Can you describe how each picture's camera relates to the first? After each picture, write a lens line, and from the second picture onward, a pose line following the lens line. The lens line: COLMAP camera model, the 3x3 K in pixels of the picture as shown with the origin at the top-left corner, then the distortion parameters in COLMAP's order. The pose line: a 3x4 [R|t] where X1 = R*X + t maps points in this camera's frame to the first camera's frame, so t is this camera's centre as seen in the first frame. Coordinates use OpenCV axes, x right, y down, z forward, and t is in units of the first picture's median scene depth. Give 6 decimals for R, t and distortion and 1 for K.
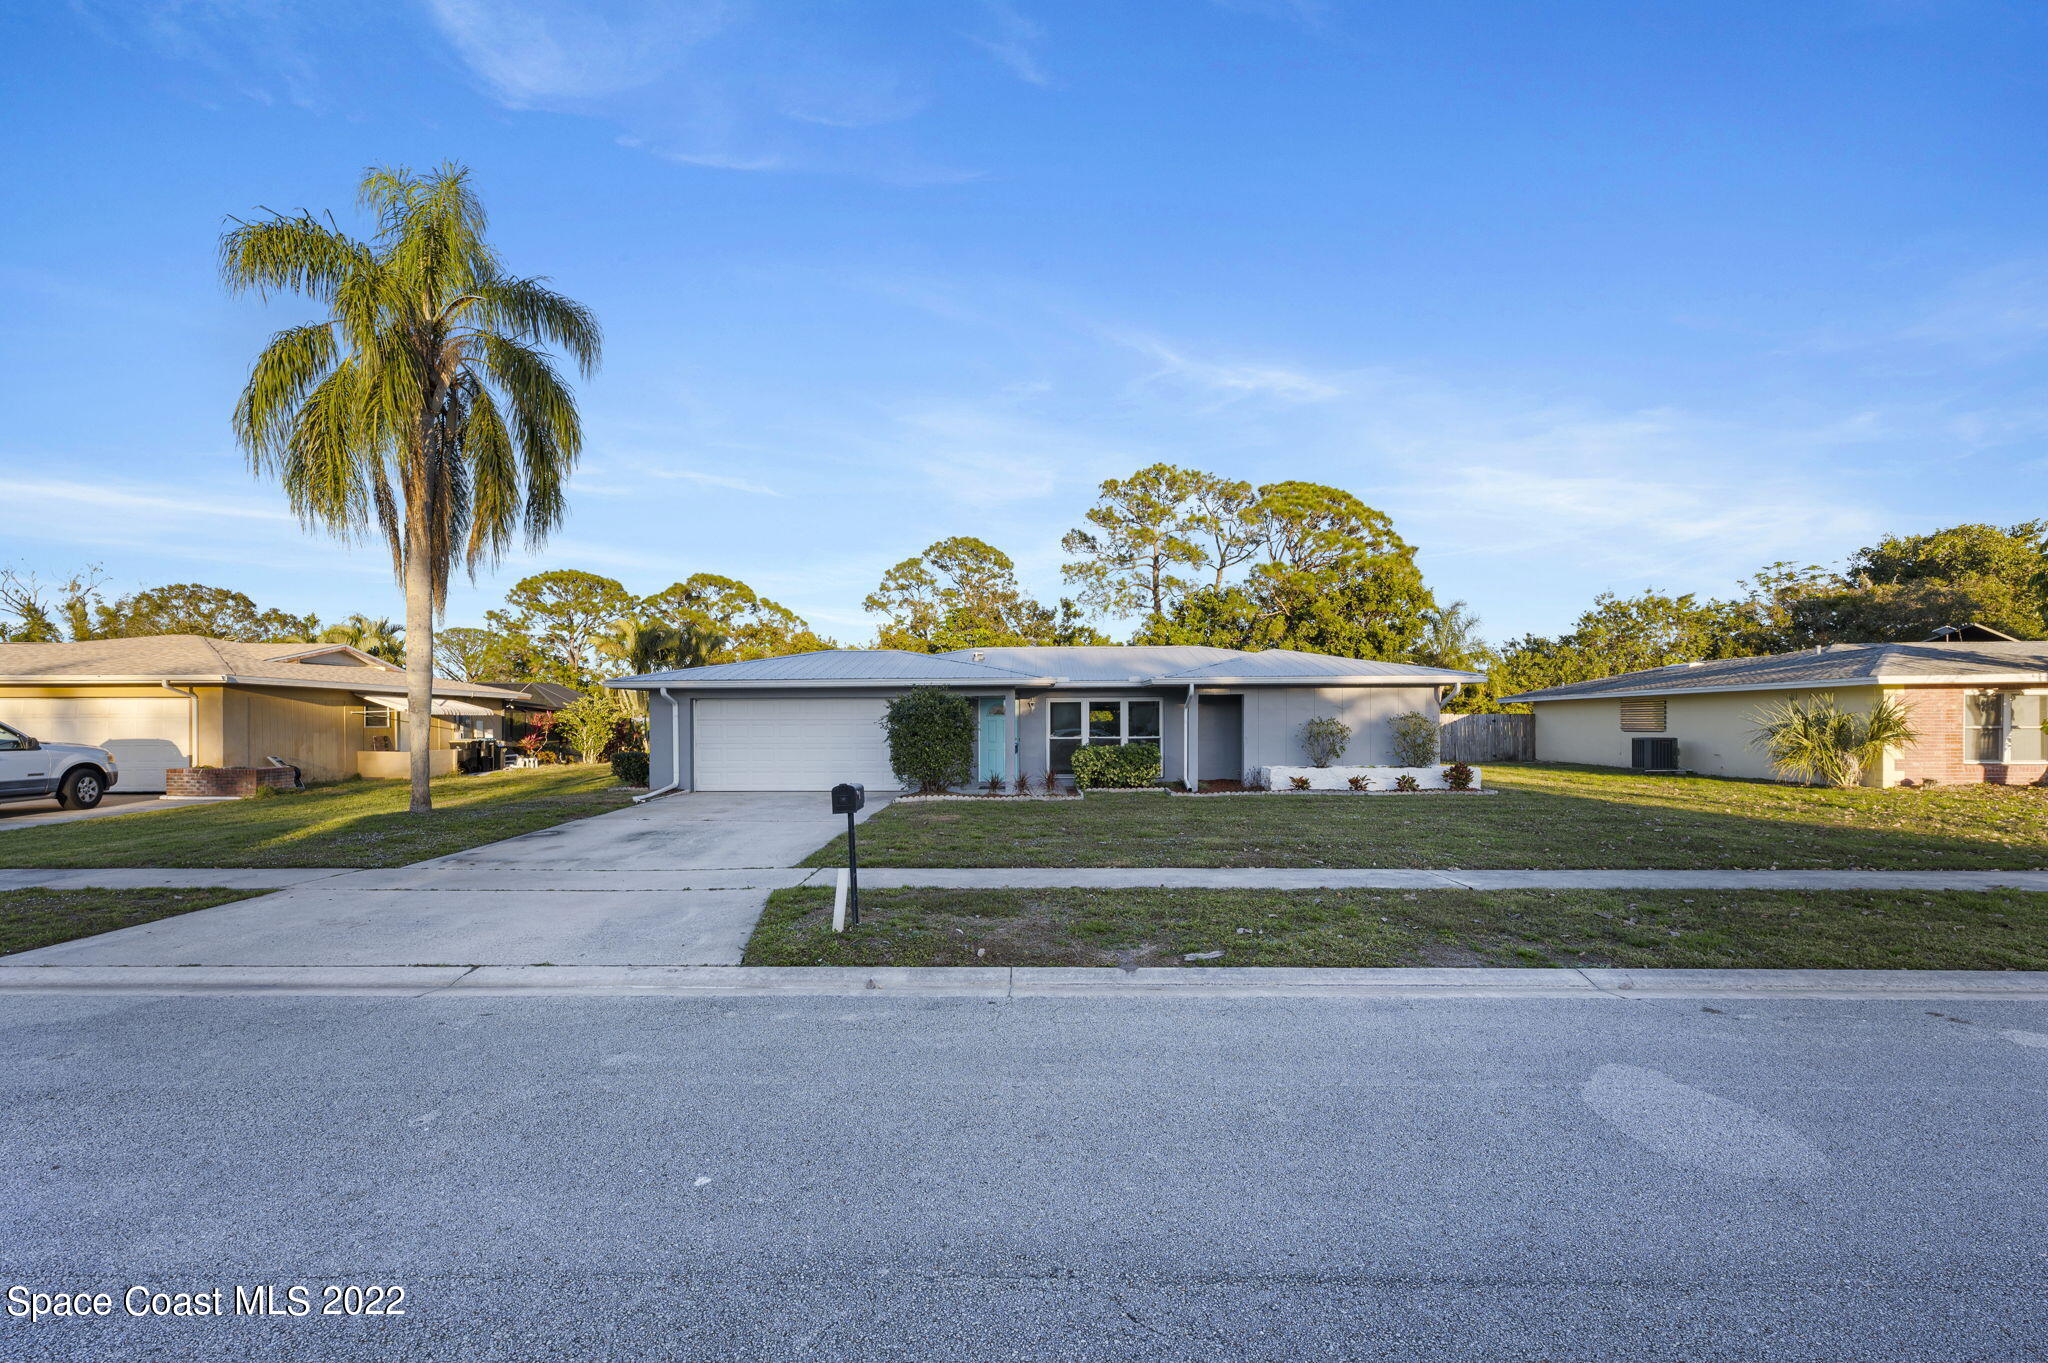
lens RADIAL K [[842.7, 0, 1016.2], [0, 842.7, 694.1], [0, 0, 1]] dist [-0.000981, -0.000002]
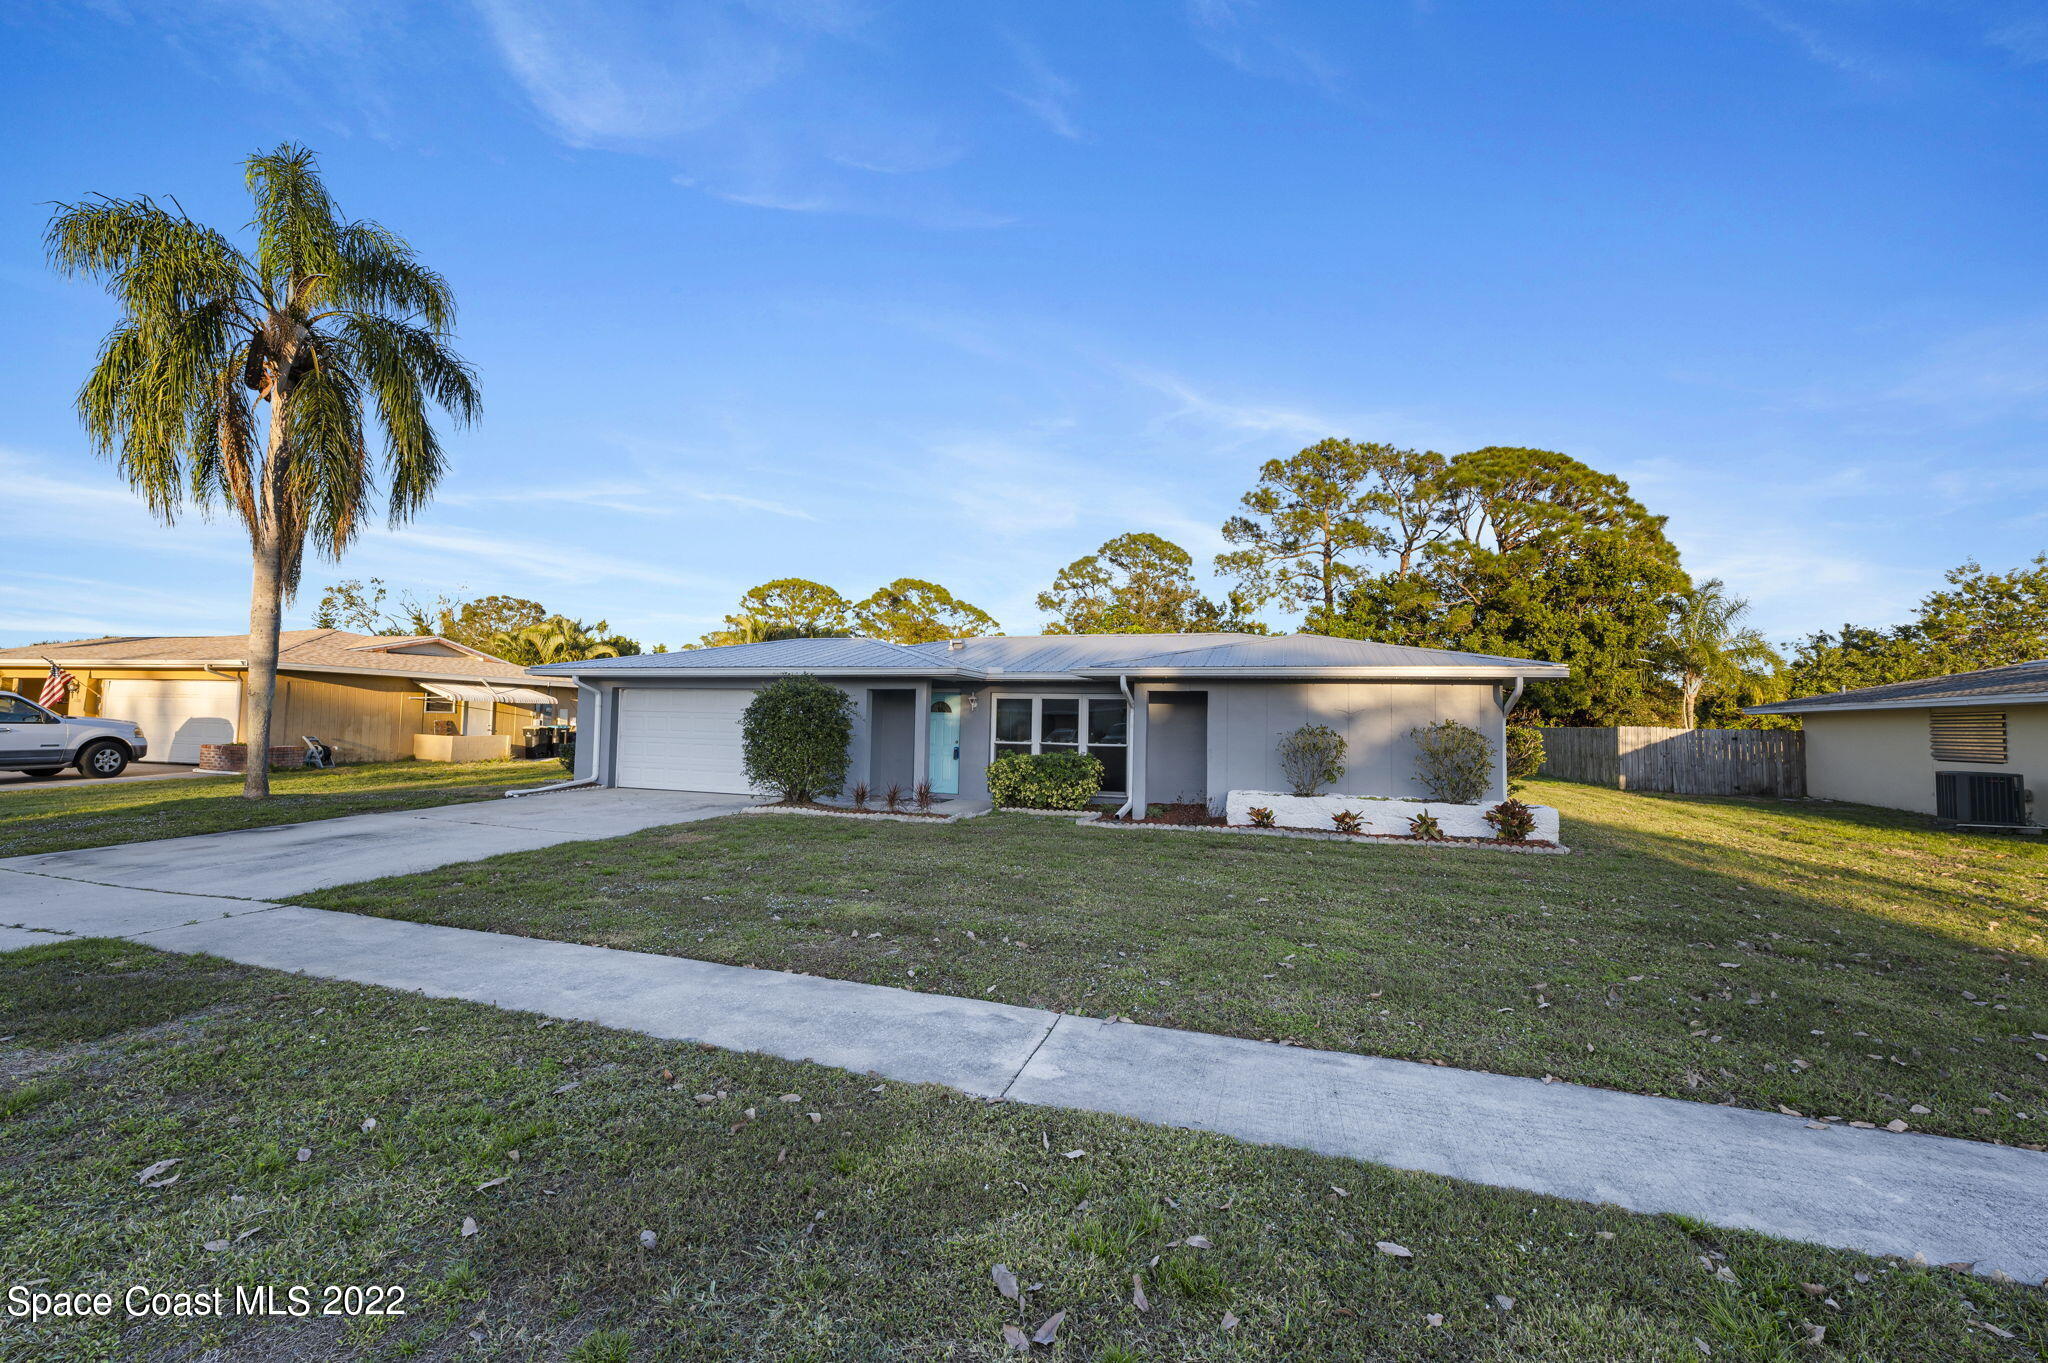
lens RADIAL K [[815.0, 0, 1028.7], [0, 815.0, 653.8], [0, 0, 1]] dist [-0.000760, 0.000227]
pose [[0.957725, 0.000594, -0.287686, 0.136944], [-0.015568, 0.998639, -0.049768, 0.002396], [0.287265, 0.052143, 0.956431, 0.112131]]
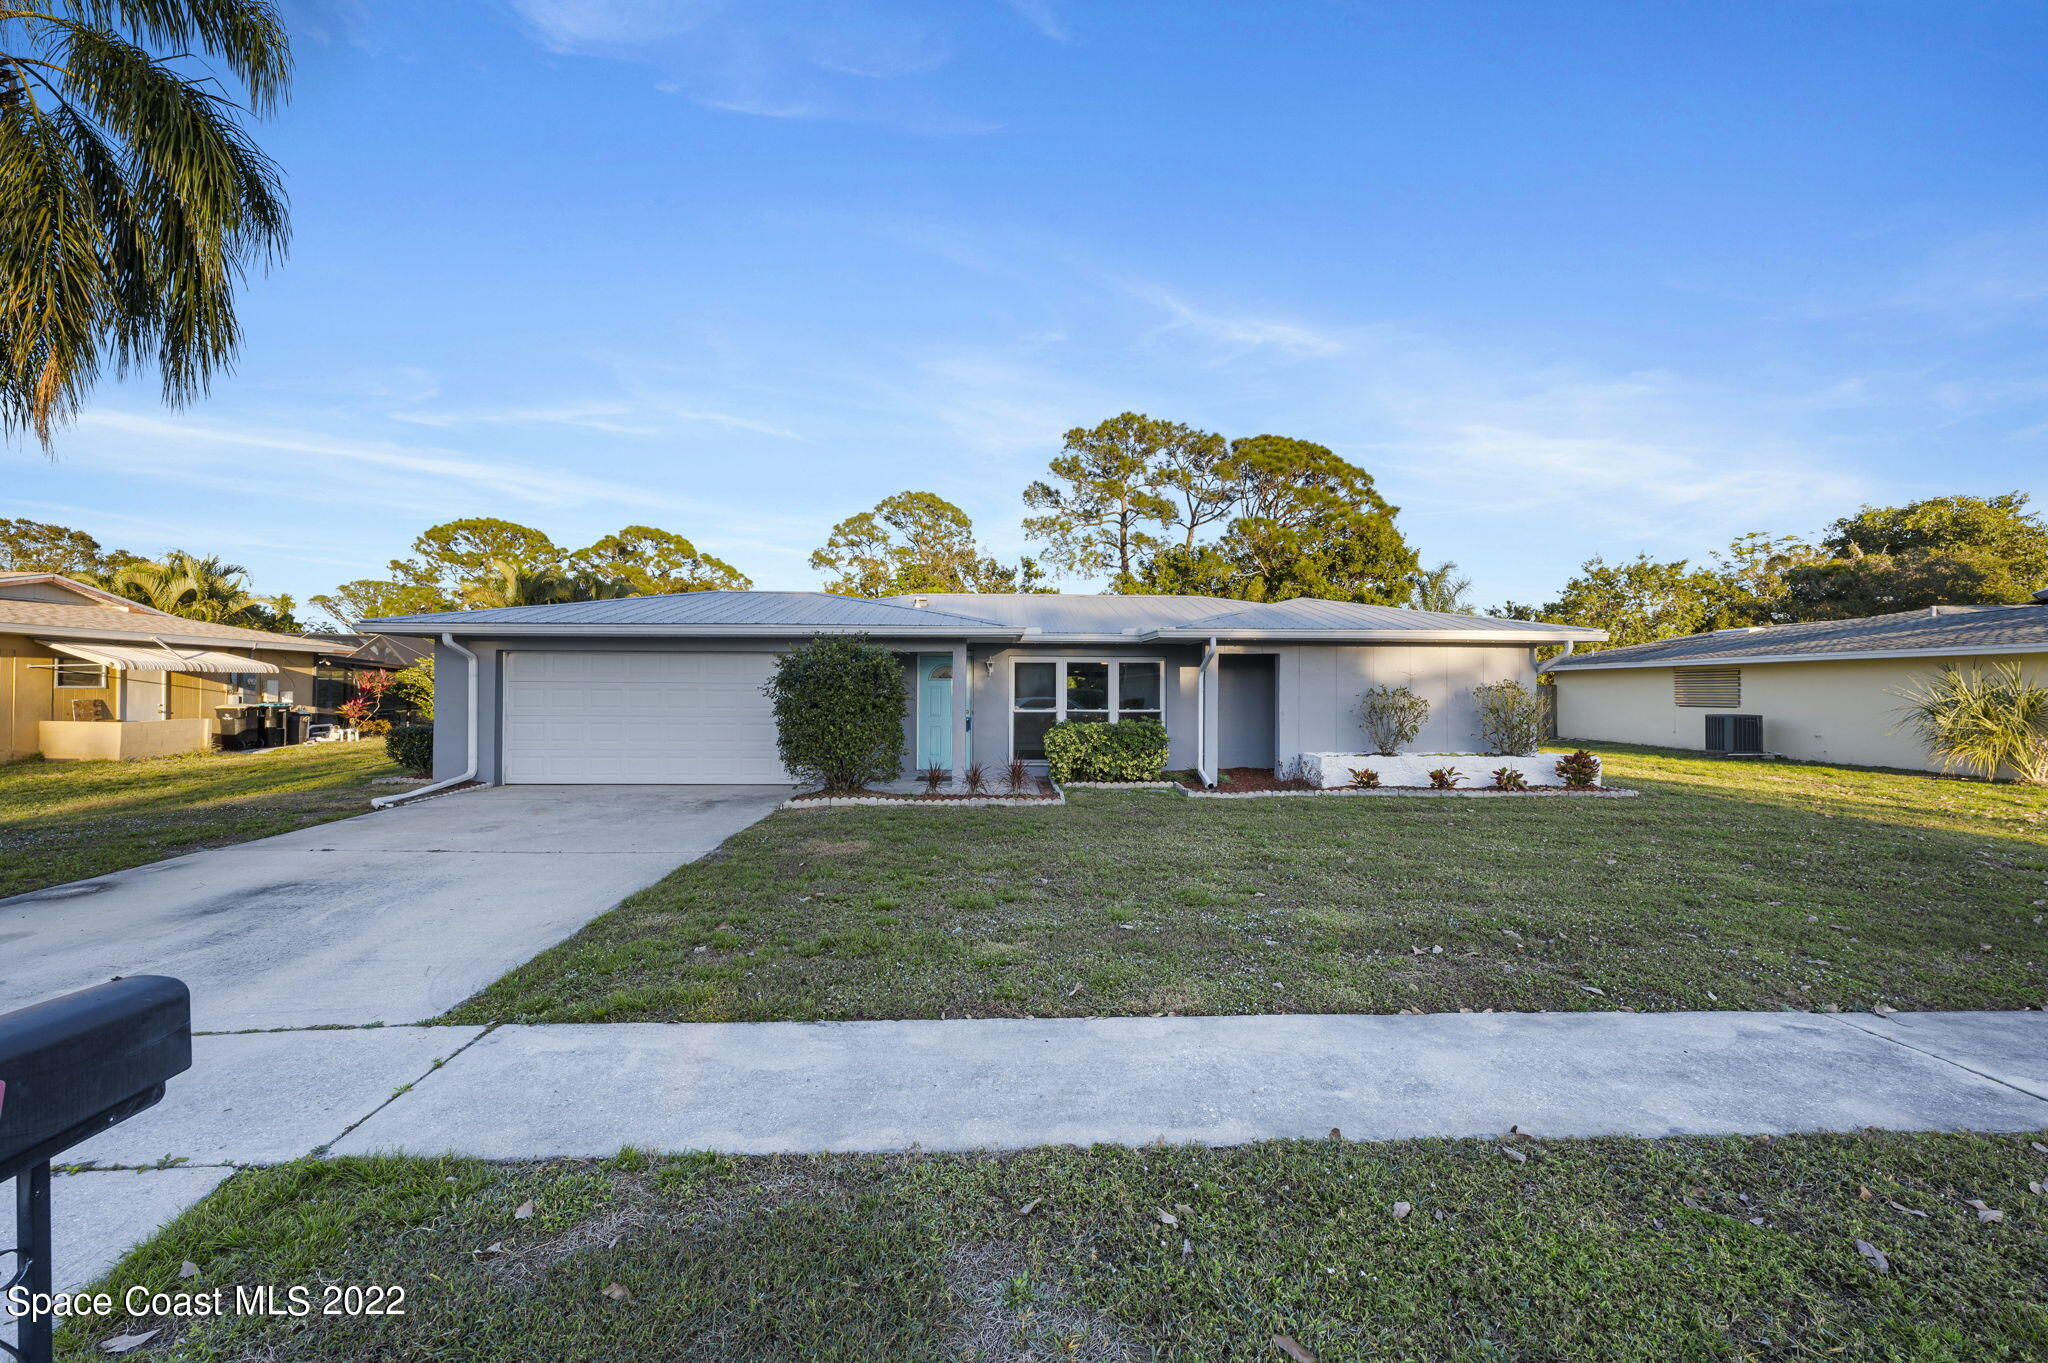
lens RADIAL K [[815.0, 0, 1028.7], [0, 815.0, 653.8], [0, 0, 1]] dist [-0.000760, 0.000227]
pose [[0.997661, 0.012346, 0.067229, 0.001869], [-0.011718, 0.999884, -0.009728, 0.004050], [-0.067341, 0.008918, 0.997690, 0.129602]]
